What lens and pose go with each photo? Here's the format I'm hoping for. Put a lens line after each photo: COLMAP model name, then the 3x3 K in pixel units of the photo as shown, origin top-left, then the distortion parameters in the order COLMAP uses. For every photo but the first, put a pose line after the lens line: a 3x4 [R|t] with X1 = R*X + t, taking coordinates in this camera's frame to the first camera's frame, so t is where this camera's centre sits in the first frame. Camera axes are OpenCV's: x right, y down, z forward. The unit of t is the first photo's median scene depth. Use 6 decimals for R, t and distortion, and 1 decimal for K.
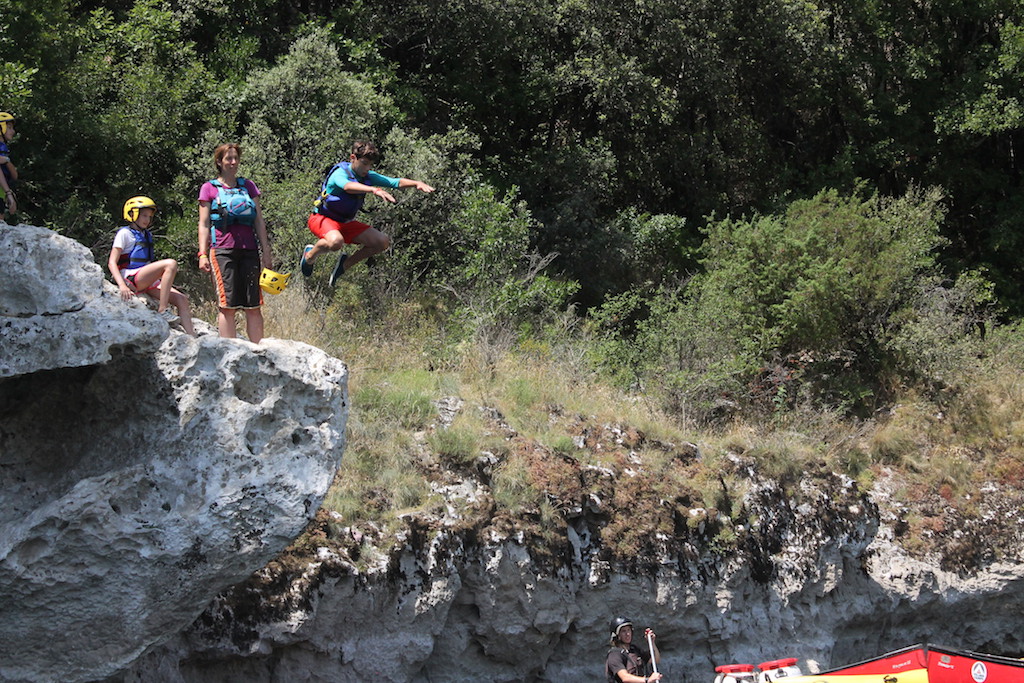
lens RADIAL K [[2205.1, 0, 510.9], [0, 2205.1, 340.7], [0, 0, 1]] dist [0.102719, 0.000000]
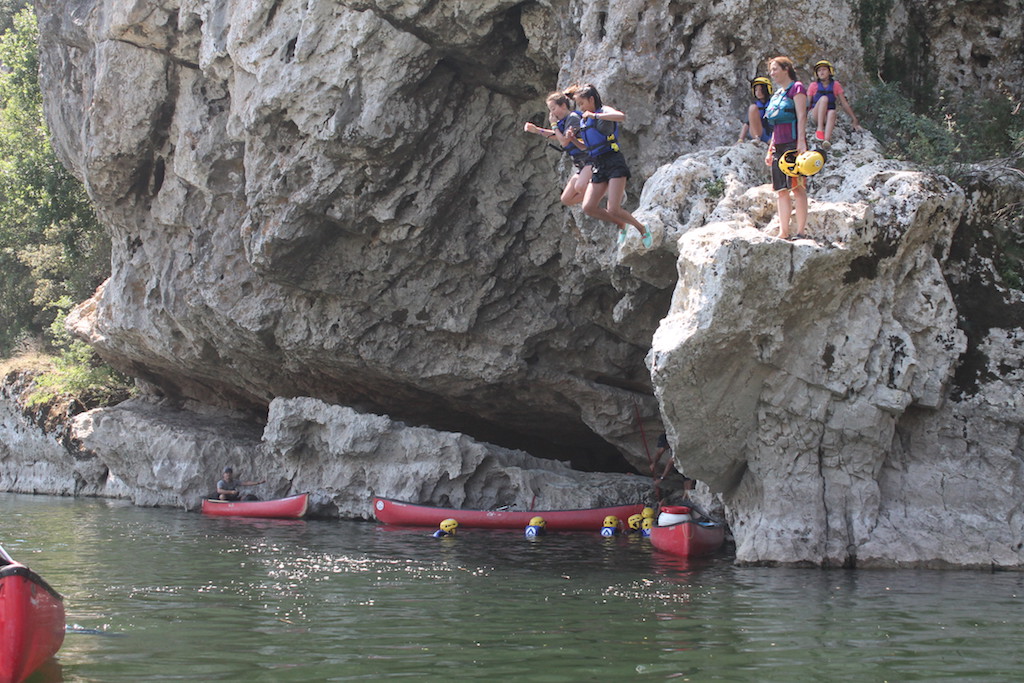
lens RADIAL K [[1597.6, 0, 516.5], [0, 1597.6, 333.4], [0, 0, 1]] dist [-0.001625, 0.000000]
pose [[-0.105310, -0.000405, -0.994439, 0.600835], [0.133108, 0.990995, -0.014500, 0.044137], [0.985491, -0.133895, -0.104308, 0.728437]]
